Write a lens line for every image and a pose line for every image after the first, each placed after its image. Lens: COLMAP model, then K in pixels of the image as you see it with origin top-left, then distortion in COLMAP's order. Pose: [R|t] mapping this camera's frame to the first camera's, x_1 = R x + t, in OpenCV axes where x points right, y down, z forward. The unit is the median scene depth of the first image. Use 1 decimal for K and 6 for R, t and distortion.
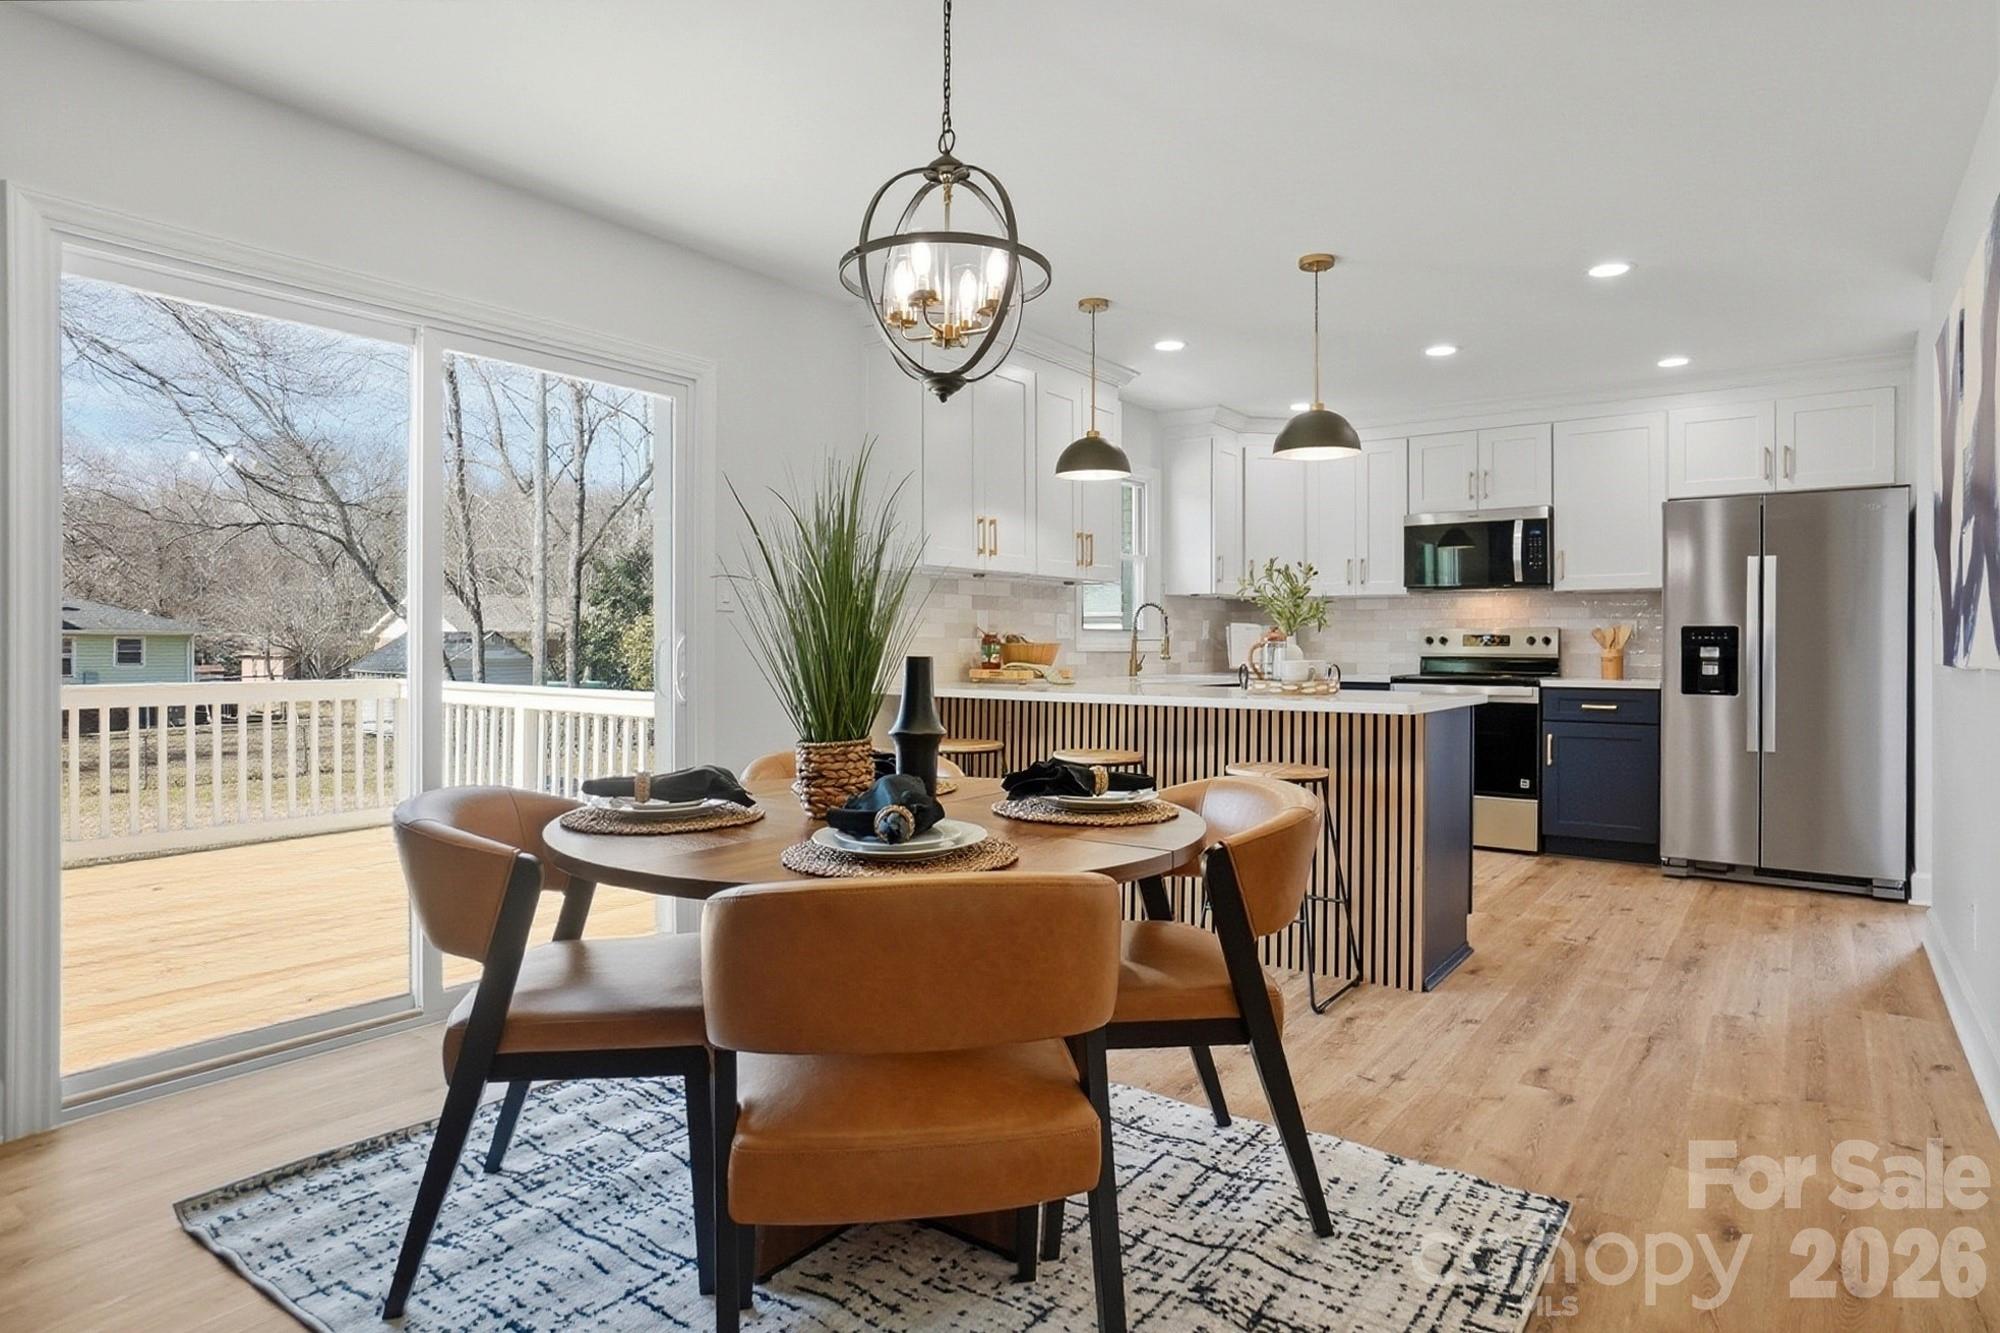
lens RADIAL K [[1112.2, 0, 1004.1], [0, 1112.2, 648.4], [0, 0, 1]] dist [-0.003371, -0.000150]
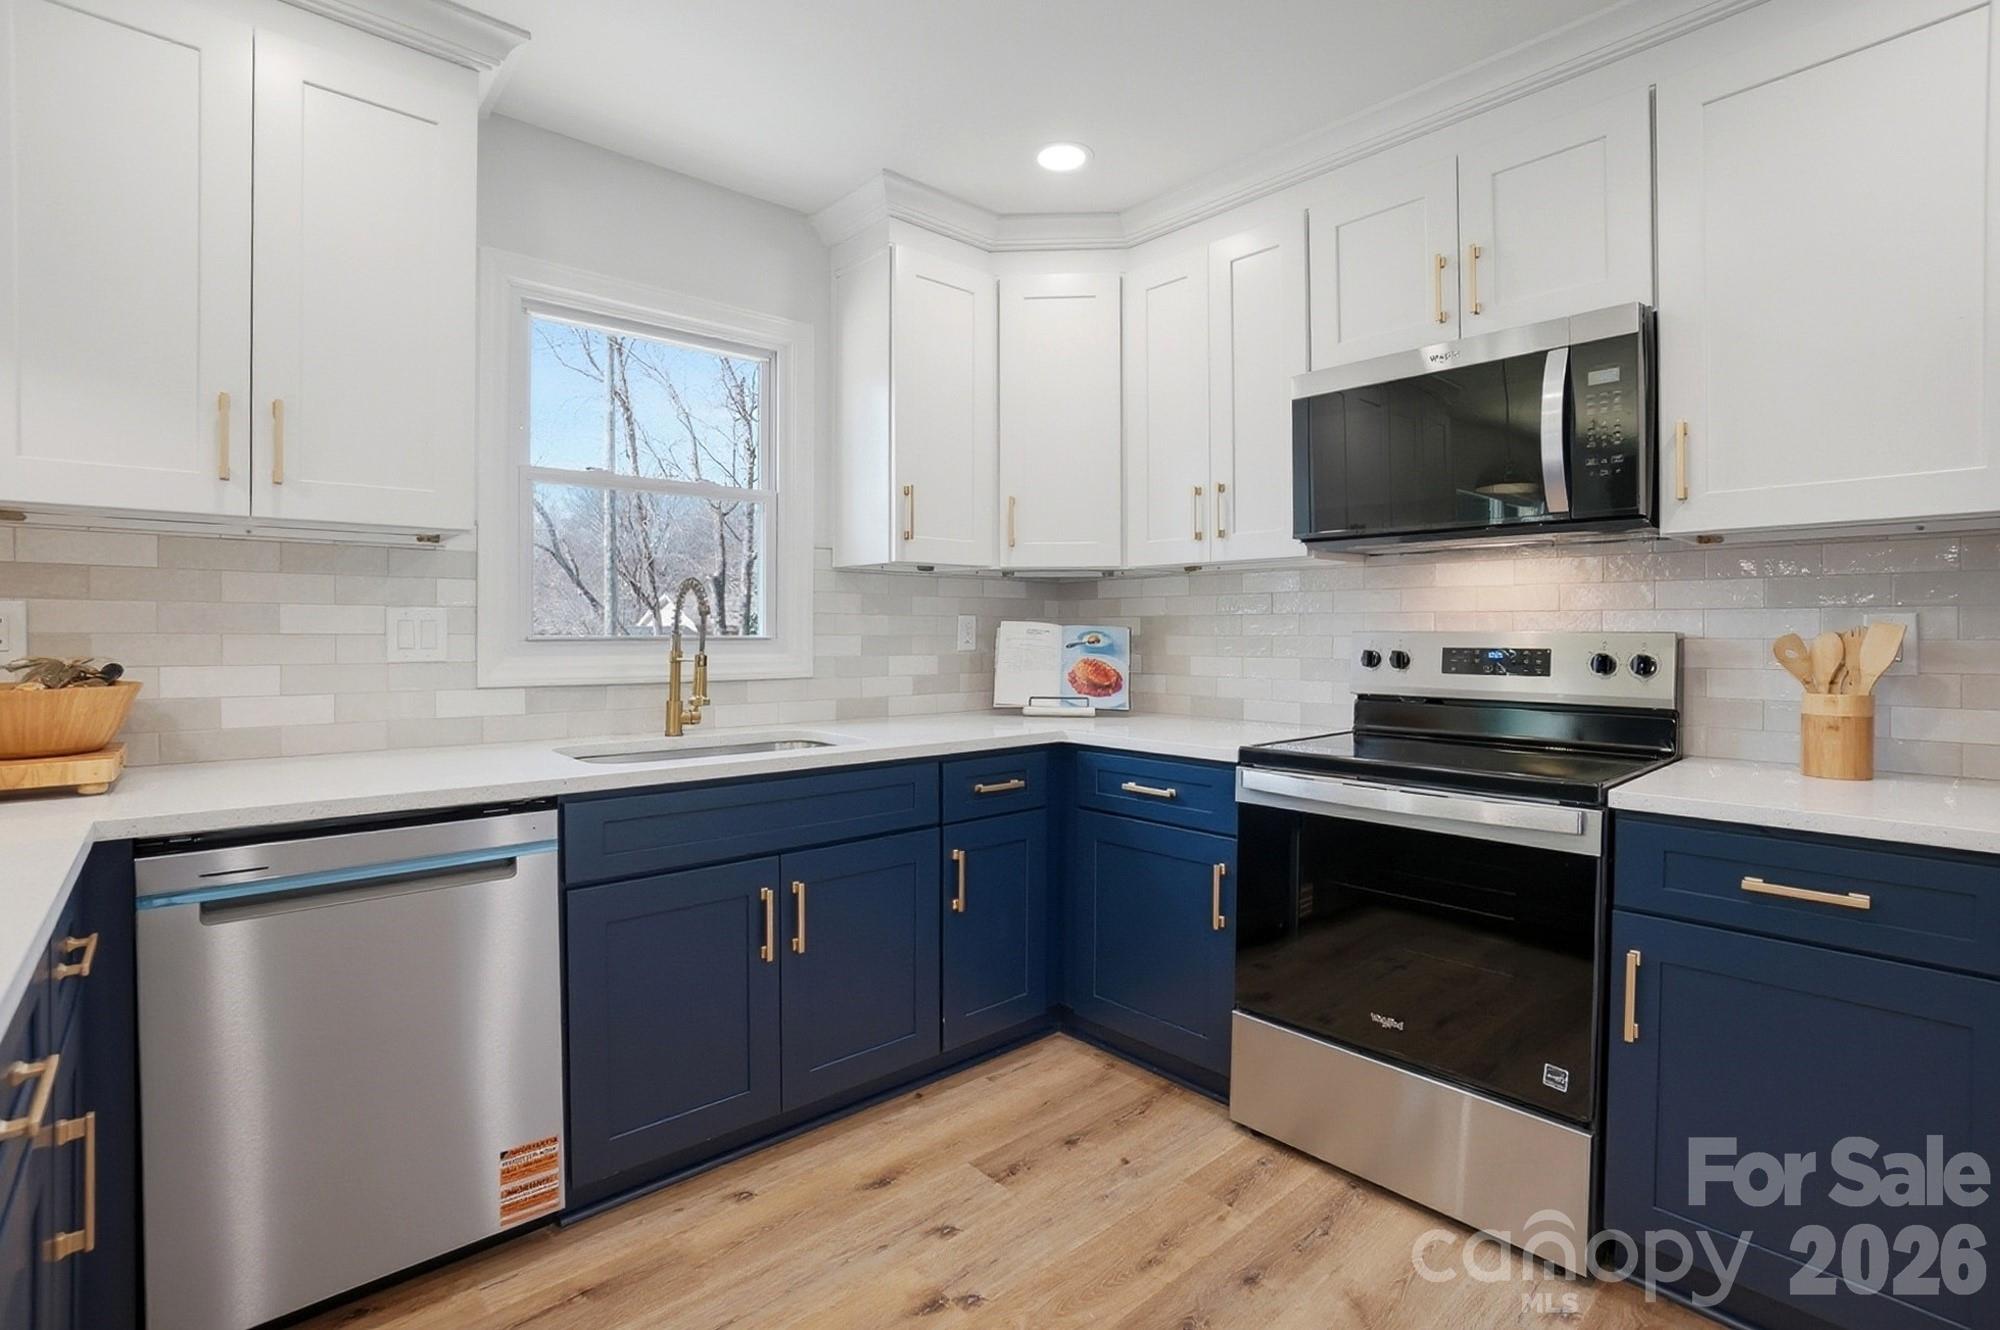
lens RADIAL K [[934.6, 0, 986.4], [0, 934.6, 644.1], [0, 0, 1]] dist [-0.059191, 0.023834]
pose [[0.976853, 0.001112, -0.213908, 0.353435], [0.000435, 0.999974, 0.007183, -0.018311], [0.213910, -0.007110, 0.976827, 0.679961]]
